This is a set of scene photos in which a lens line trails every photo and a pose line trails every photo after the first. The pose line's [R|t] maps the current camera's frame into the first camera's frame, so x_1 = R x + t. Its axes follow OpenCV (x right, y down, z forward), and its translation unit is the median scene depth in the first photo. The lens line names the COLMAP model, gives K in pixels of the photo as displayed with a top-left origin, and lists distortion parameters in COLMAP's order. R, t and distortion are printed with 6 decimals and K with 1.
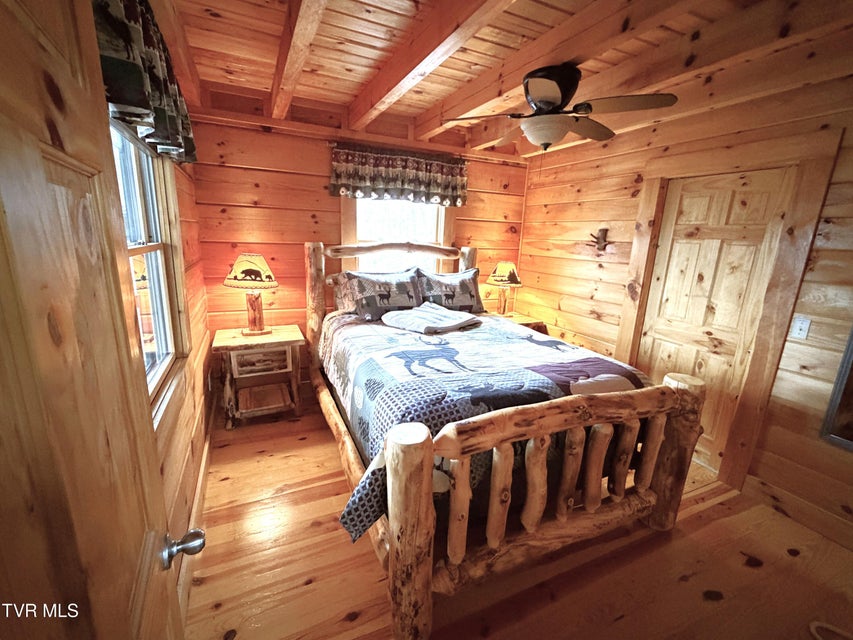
lens RADIAL K [[365.8, 0, 419.8], [0, 365.8, 319.9], [0, 0, 1]] dist [0.000942, -0.000815]
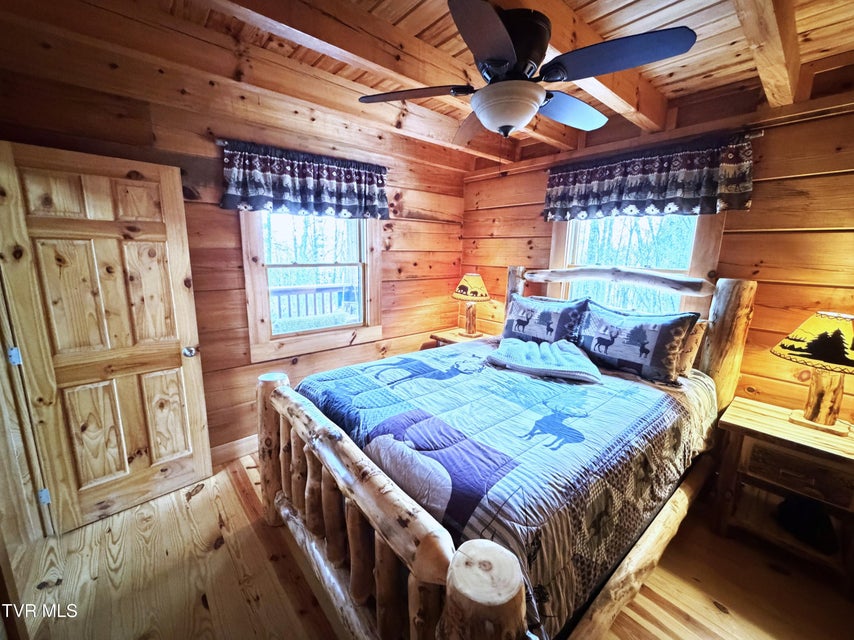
lens RADIAL K [[345.7, 0, 419.6], [0, 345.7, 319.1], [0, 0, 1]] dist [-0.001517, -0.000607]
pose [[0.272703, 0.154981, -0.949533, 0.620023], [-0.220538, 0.970731, 0.095103, -0.091249], [0.936480, 0.183474, 0.298901, 0.440784]]
